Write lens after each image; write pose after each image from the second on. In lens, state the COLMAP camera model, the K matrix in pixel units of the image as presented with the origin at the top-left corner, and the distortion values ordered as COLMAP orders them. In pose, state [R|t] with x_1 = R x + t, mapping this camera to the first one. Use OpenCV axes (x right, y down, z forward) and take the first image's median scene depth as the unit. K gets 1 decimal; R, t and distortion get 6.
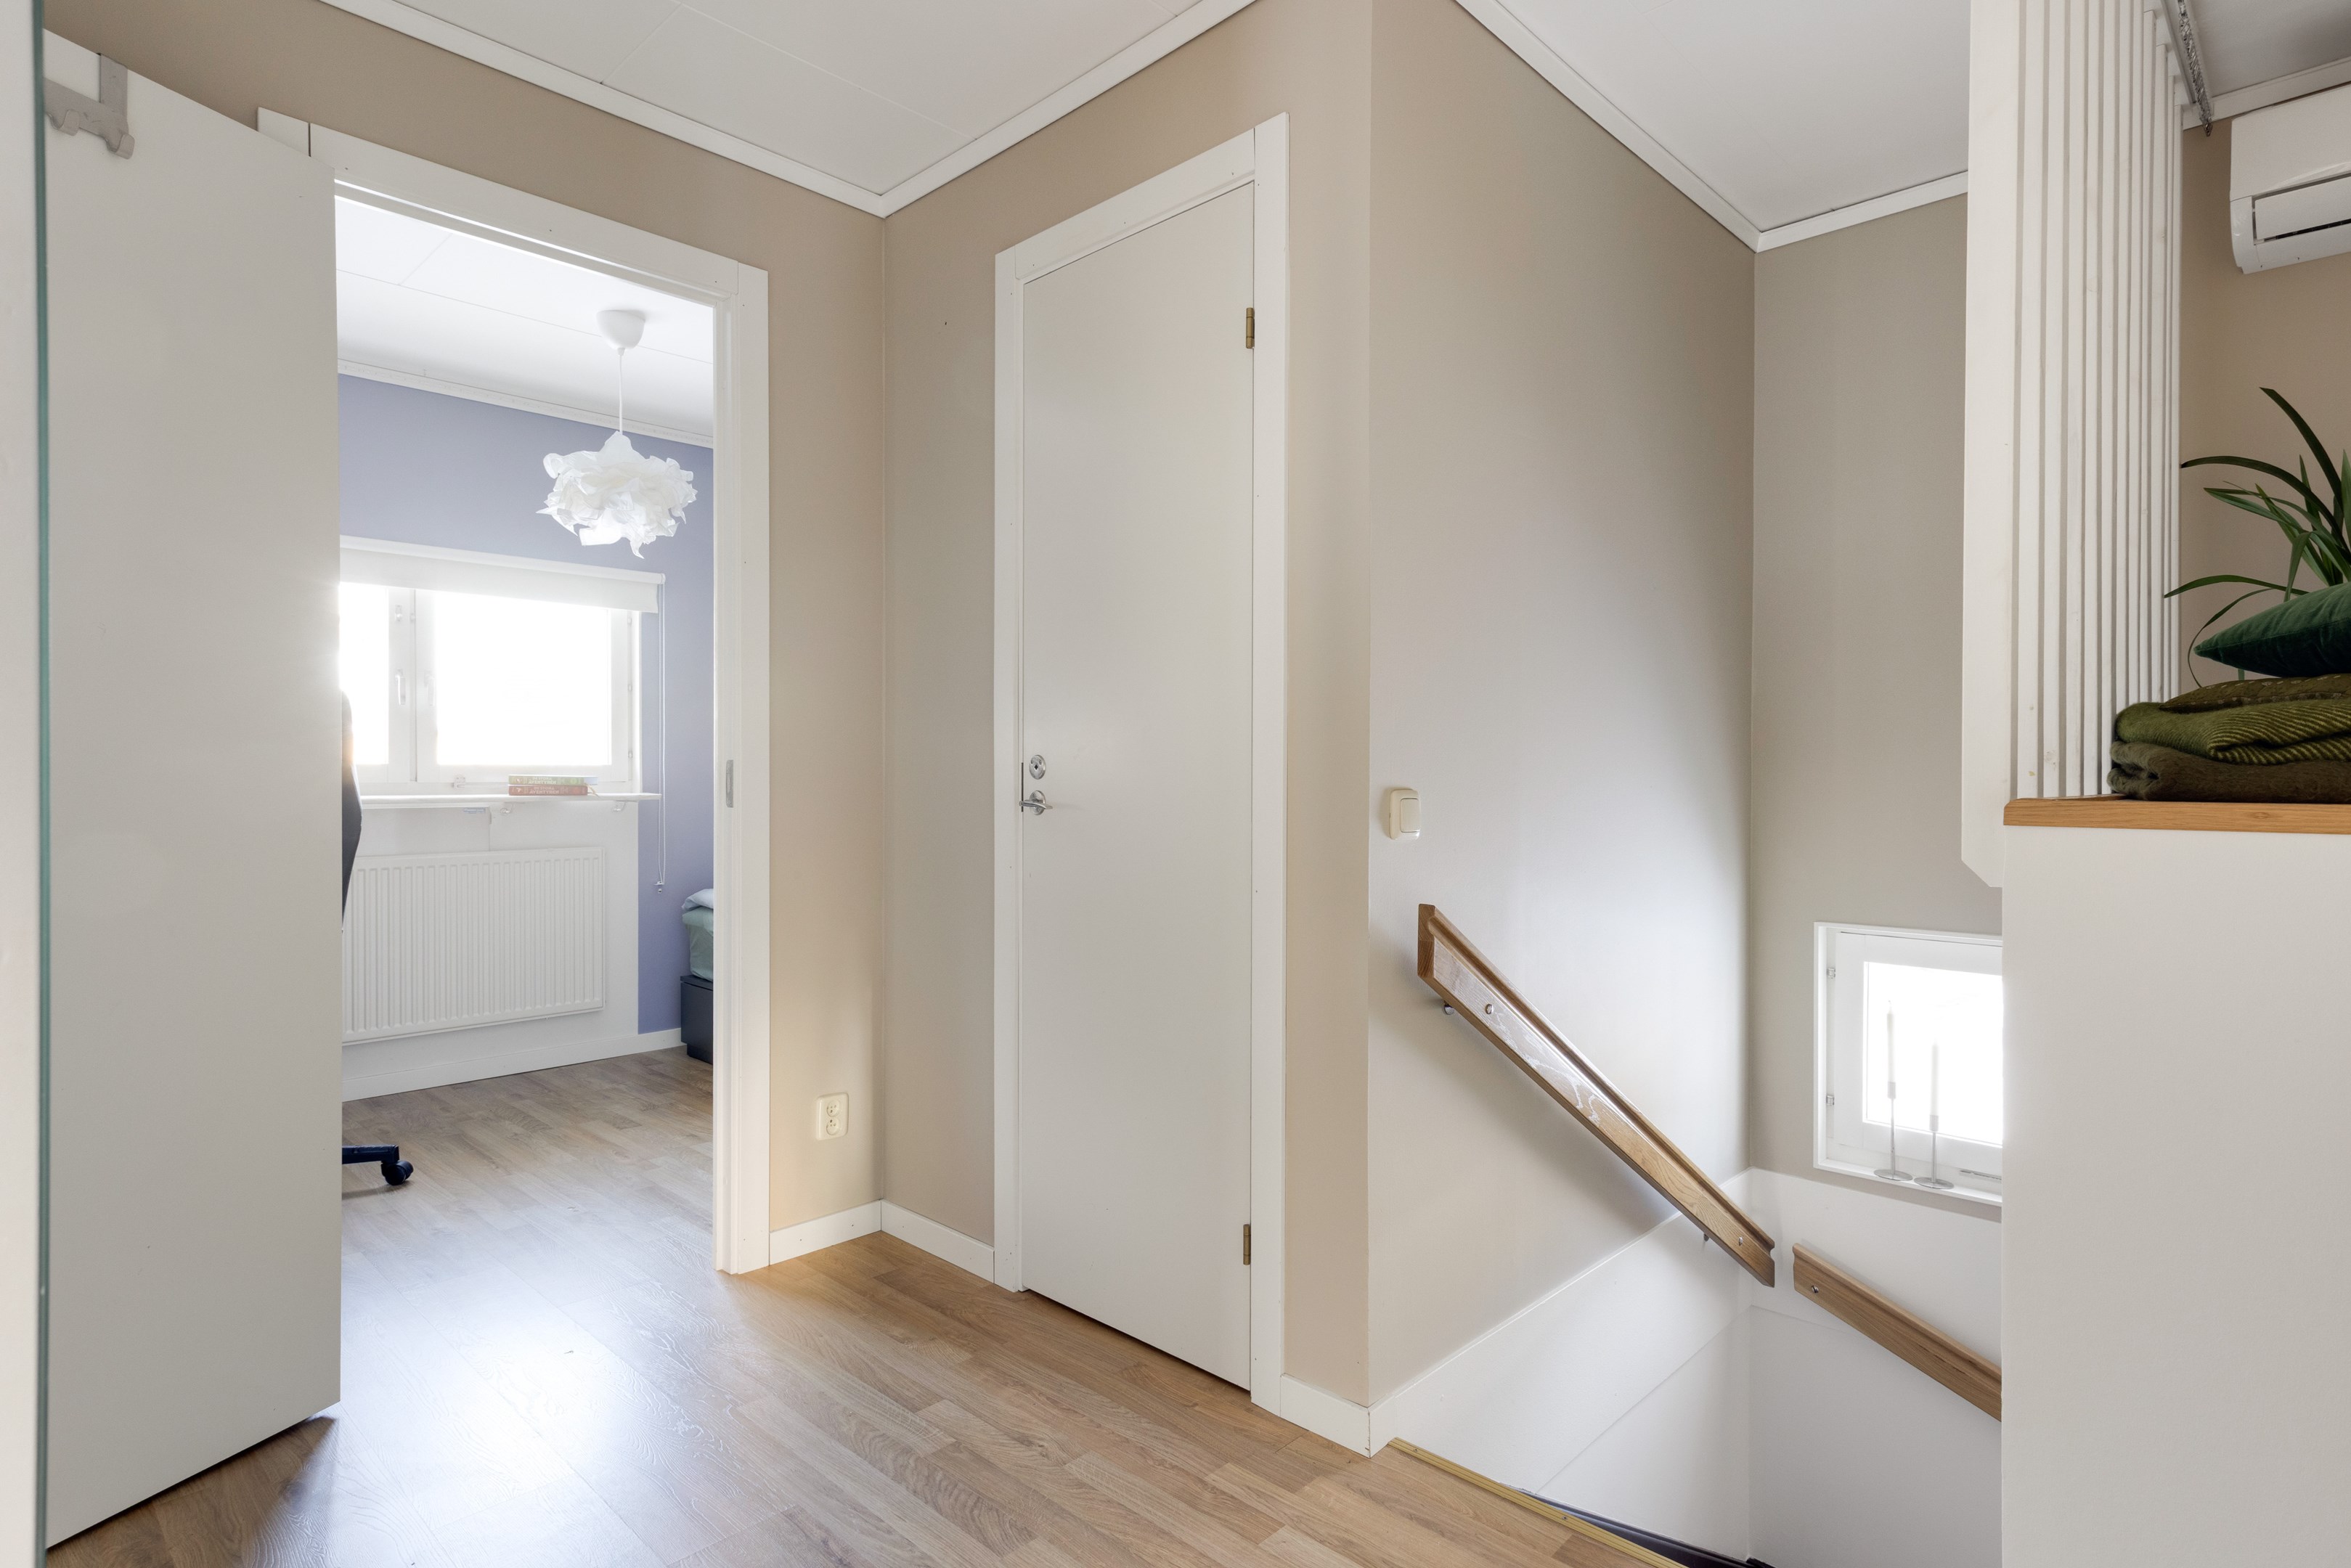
lens RADIAL K [[1241.5, 0, 1175.3], [0, 1241.5, 793.4], [0, 0, 1]] dist [0.007371, 0.002200]
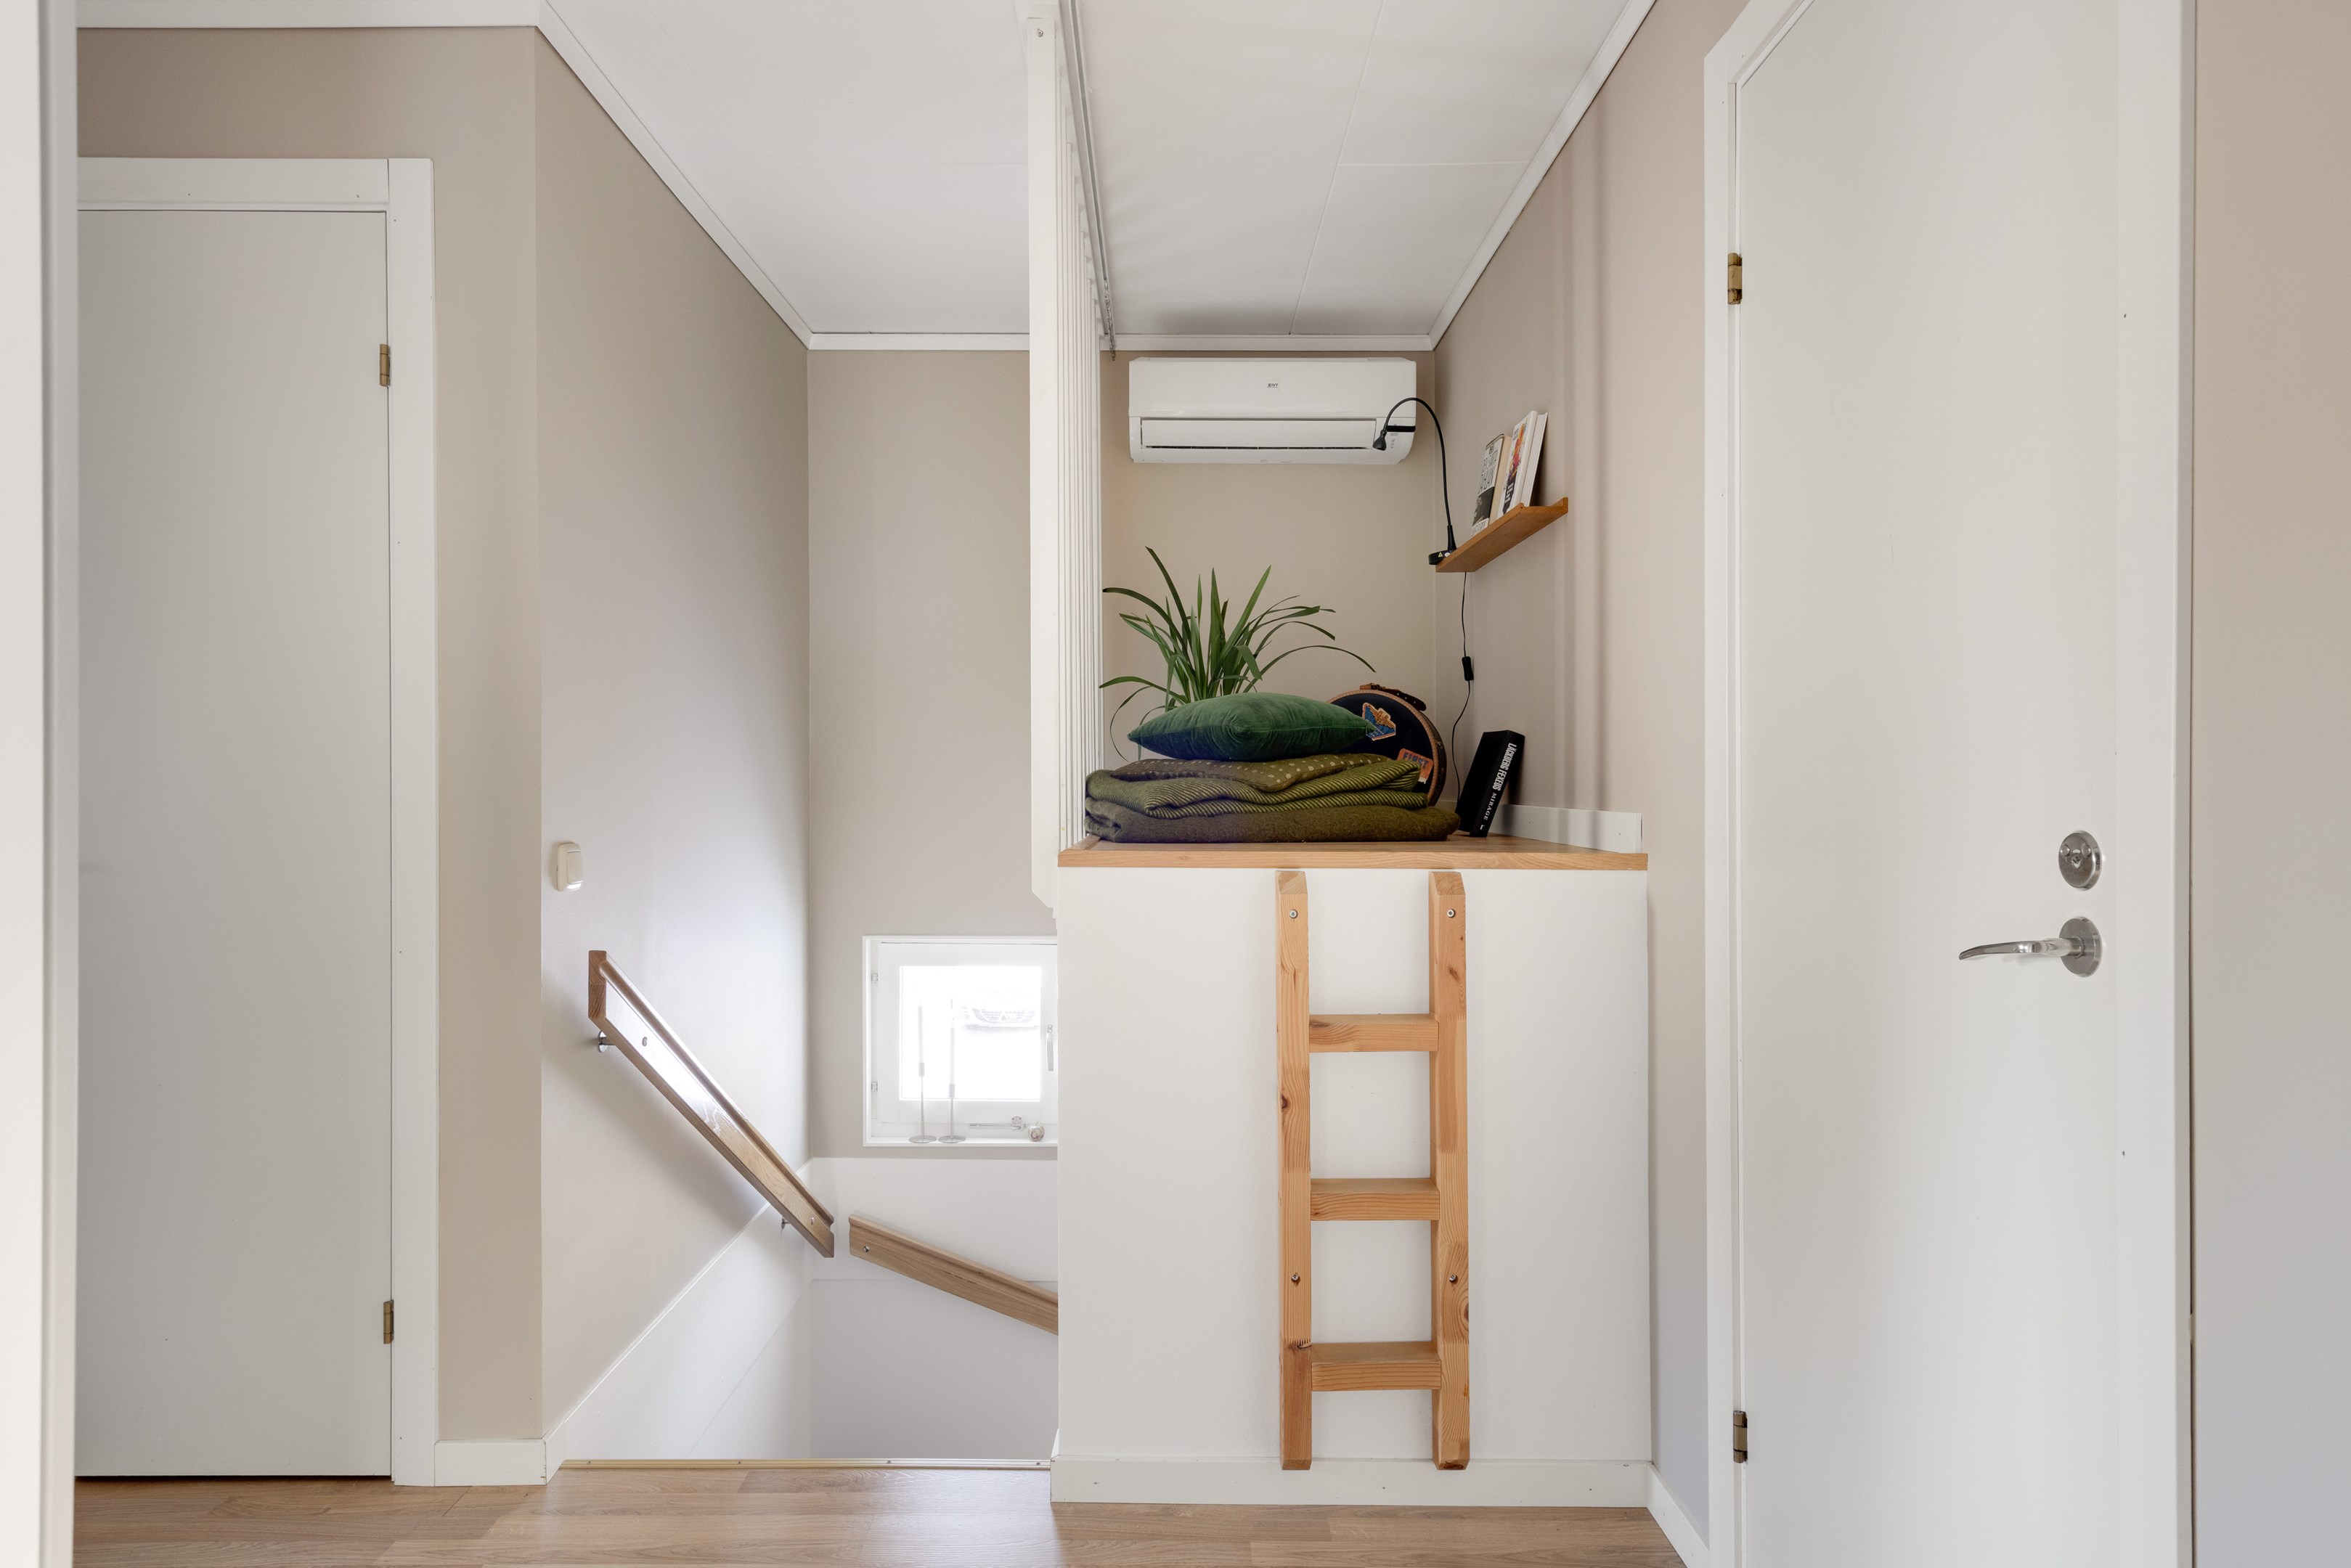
lens RADIAL K [[1404.4, 0, 1175.5], [0, 1404.4, 784.0], [0, 0, 1]] dist [-0.001258, 0.000149]
pose [[0.715162, -0.003097, 0.698952, -0.264827], [0.009158, 0.999946, -0.004939, -0.040591], [-0.698899, 0.009933, 0.715151, -0.201655]]
